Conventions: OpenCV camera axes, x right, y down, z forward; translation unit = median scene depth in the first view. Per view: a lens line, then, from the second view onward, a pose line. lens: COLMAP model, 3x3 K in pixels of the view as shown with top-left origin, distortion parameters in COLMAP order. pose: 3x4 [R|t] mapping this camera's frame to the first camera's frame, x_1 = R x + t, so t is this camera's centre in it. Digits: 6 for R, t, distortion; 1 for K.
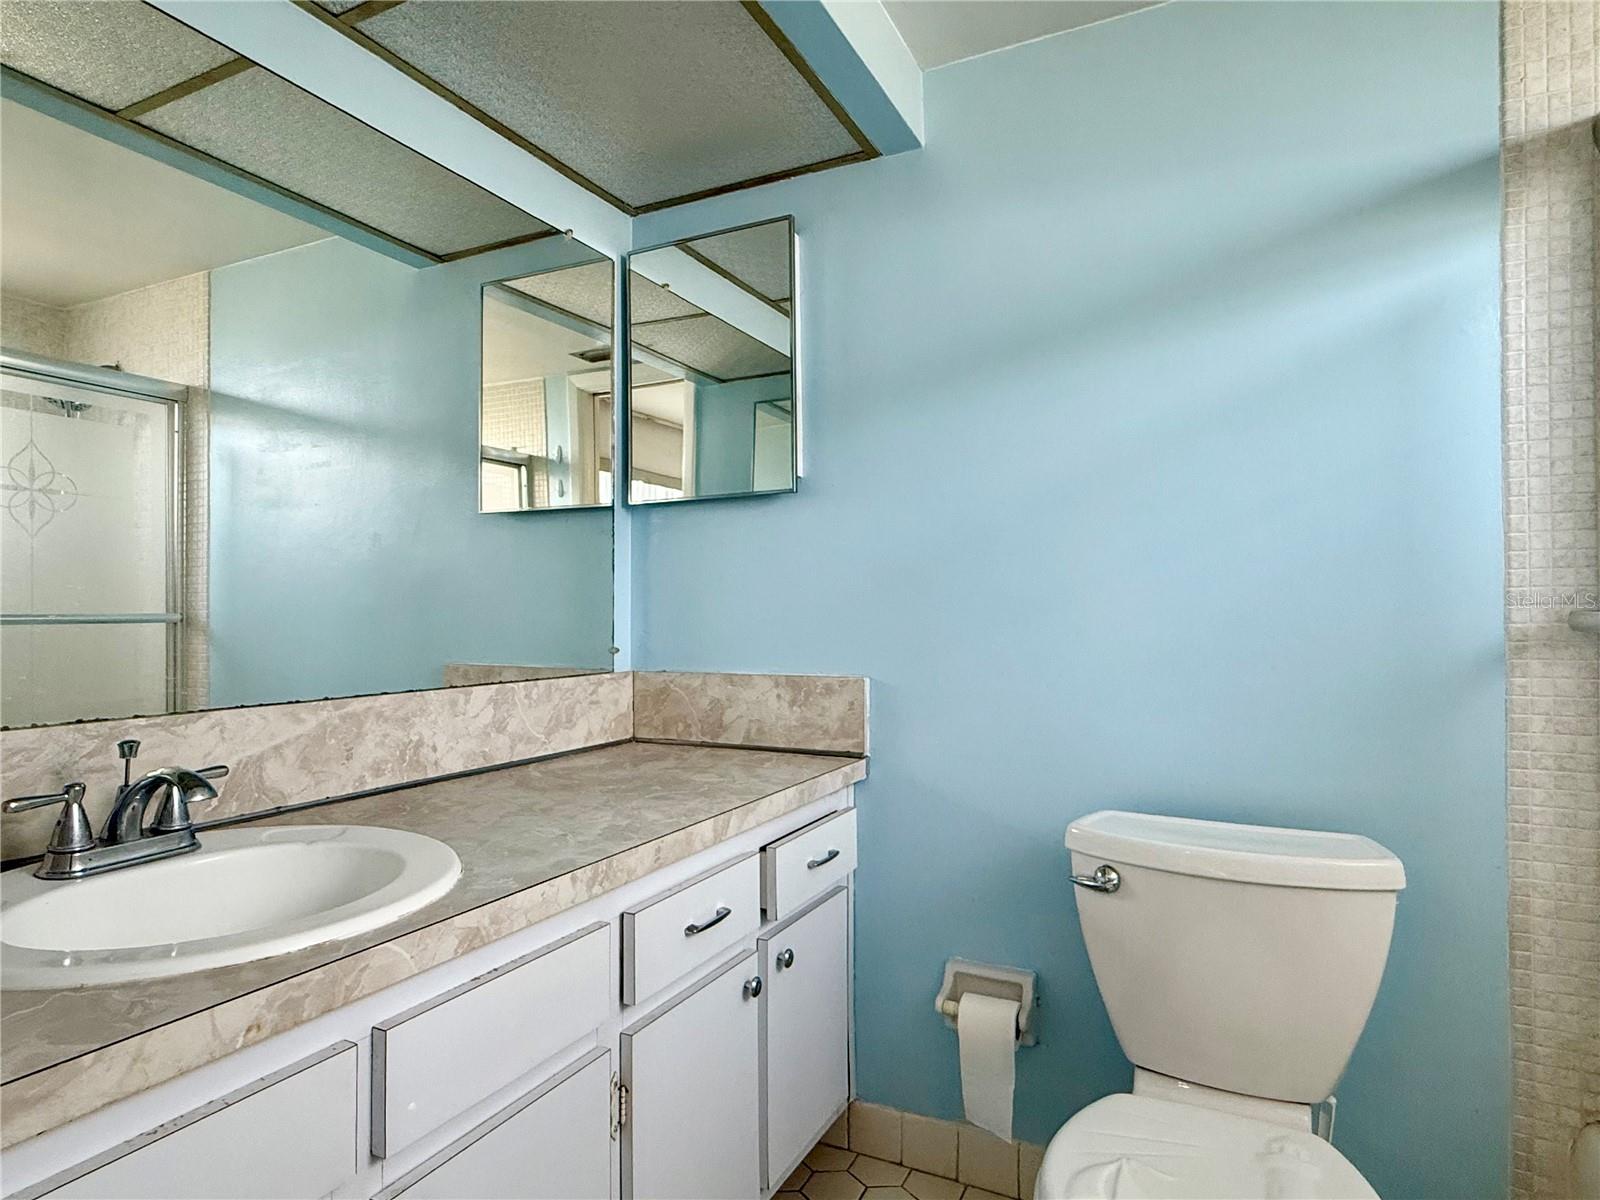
lens RADIAL K [[876.4, 0, 805.8], [0, 876.4, 602.7], [0, 0, 1]] dist [0.003177, 0.000606]
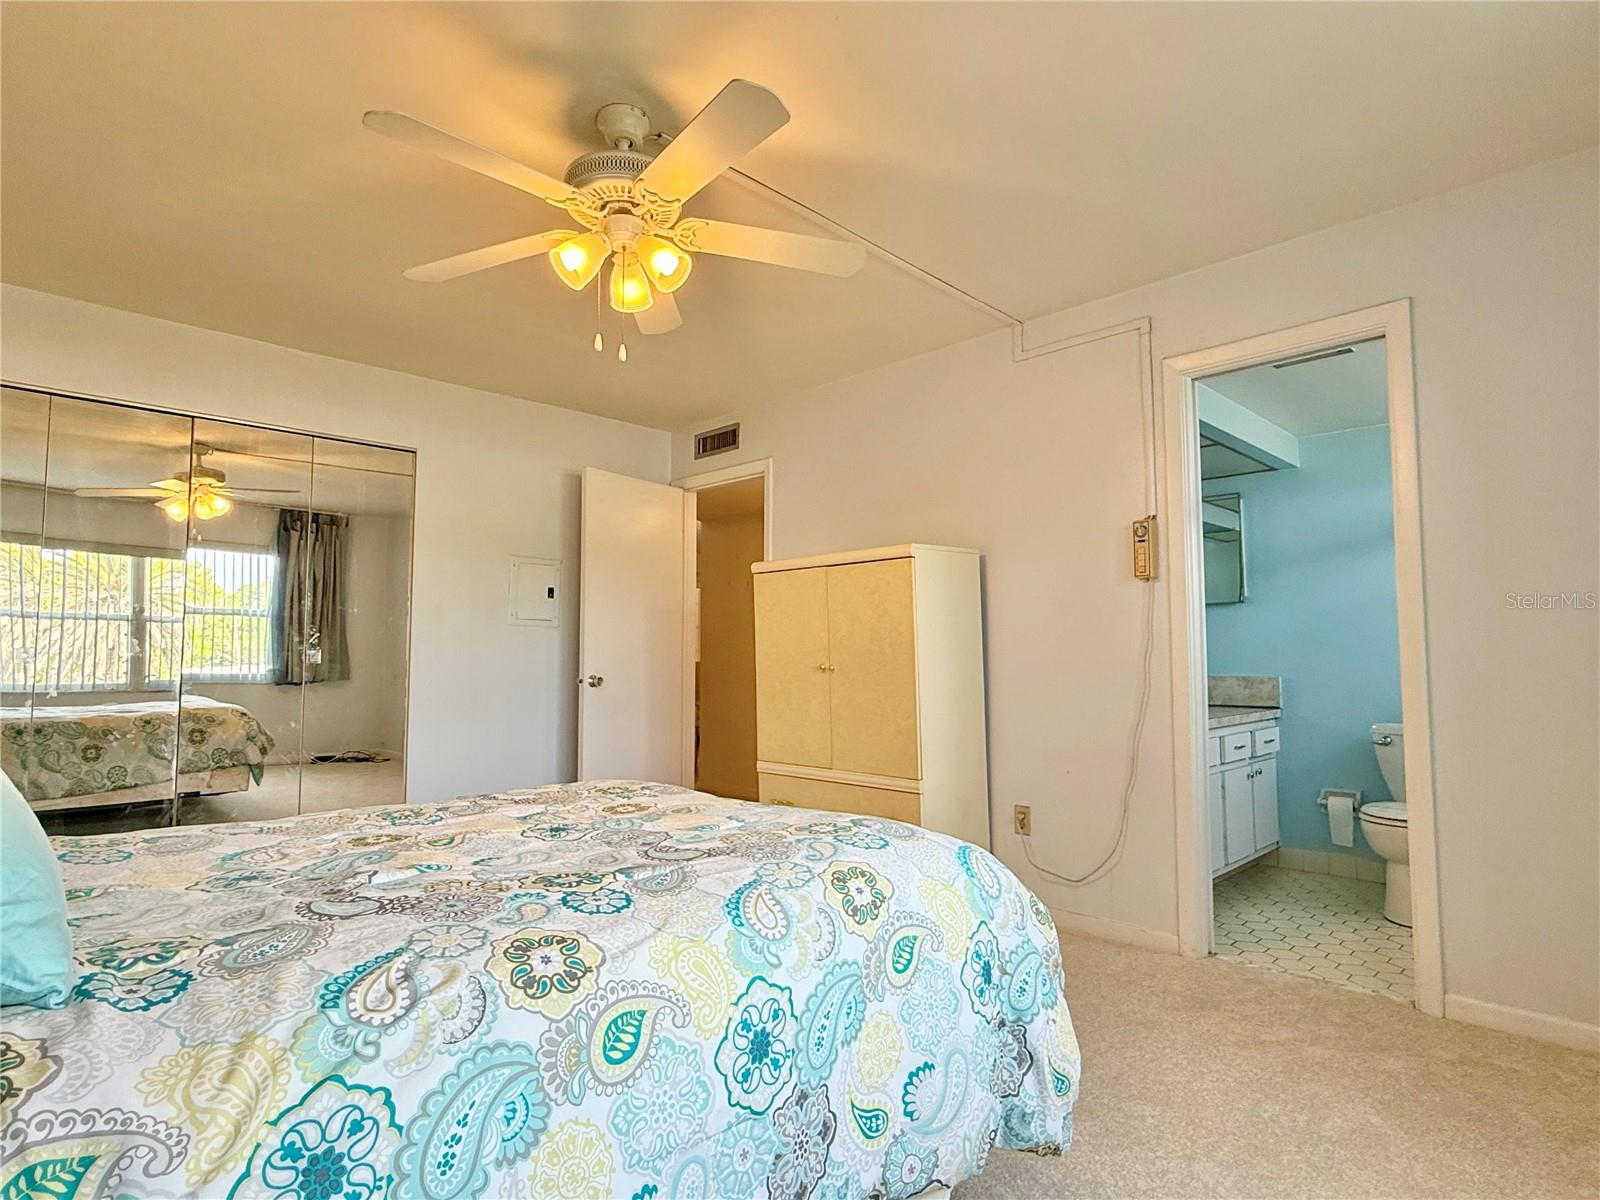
lens RADIAL K [[876.4, 0, 794.2], [0, 876.4, 602.6], [0, 0, 1]] dist [0.003177, 0.000606]
pose [[0.950507, -0.032500, -0.308999, -0.503228], [0.013865, 0.997960, -0.062313, 0.011030], [0.310394, 0.054944, 0.949019, -1.983252]]
